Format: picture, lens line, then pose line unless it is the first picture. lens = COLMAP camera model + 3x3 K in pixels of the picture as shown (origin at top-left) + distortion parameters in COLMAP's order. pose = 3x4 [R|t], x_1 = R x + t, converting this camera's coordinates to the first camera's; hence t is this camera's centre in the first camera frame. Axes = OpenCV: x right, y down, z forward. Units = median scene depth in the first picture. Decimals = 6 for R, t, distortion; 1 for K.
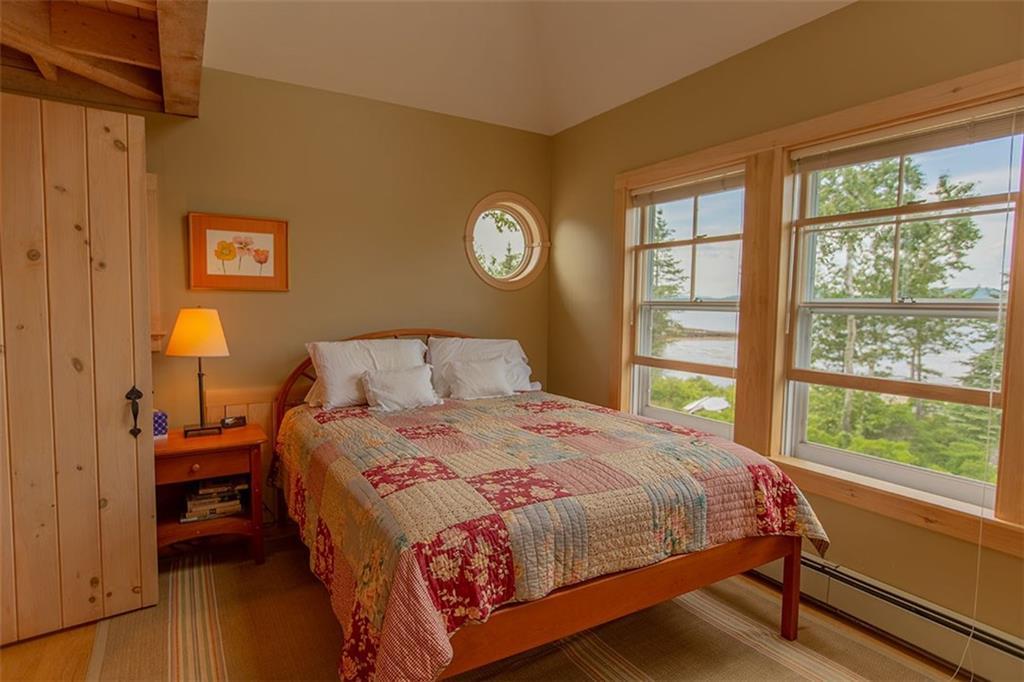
lens RADIAL K [[562.3, 0, 511.0], [0, 562.3, 341.9], [0, 0, 1]] dist [0.002240, 0.000975]
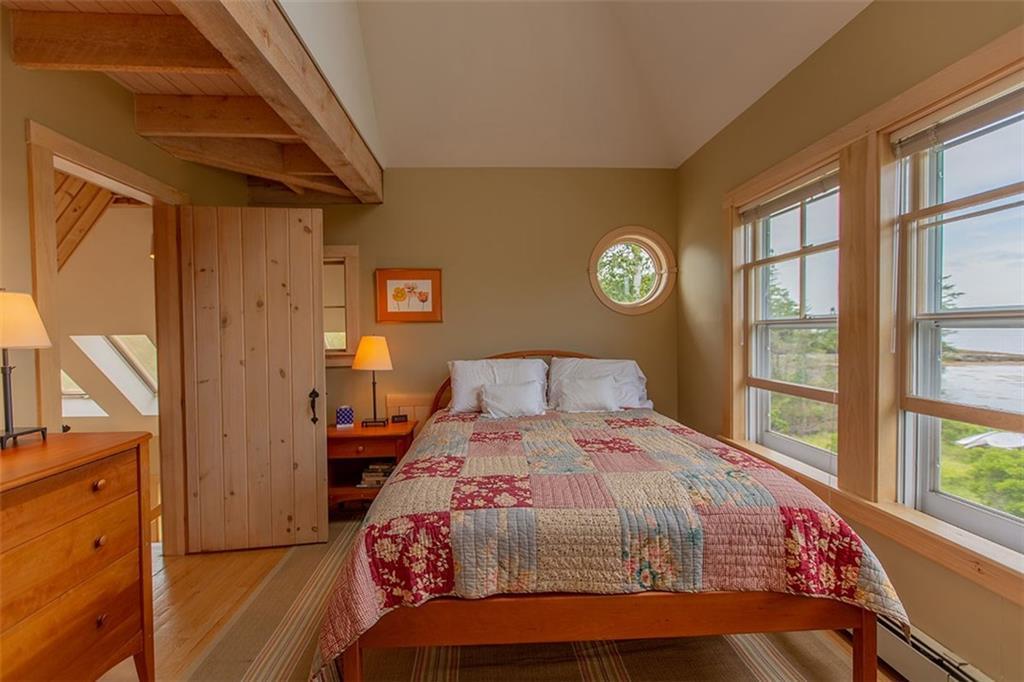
lens RADIAL K [[469.2, 0, 507.8], [0, 469.2, 341.2], [0, 0, 1]] dist [0.003002, 0.000110]
pose [[0.879920, -0.013209, -0.474938, 0.324842], [-0.009451, 0.998929, -0.045292, 0.003985], [0.475028, 0.044342, 0.878853, 0.134049]]
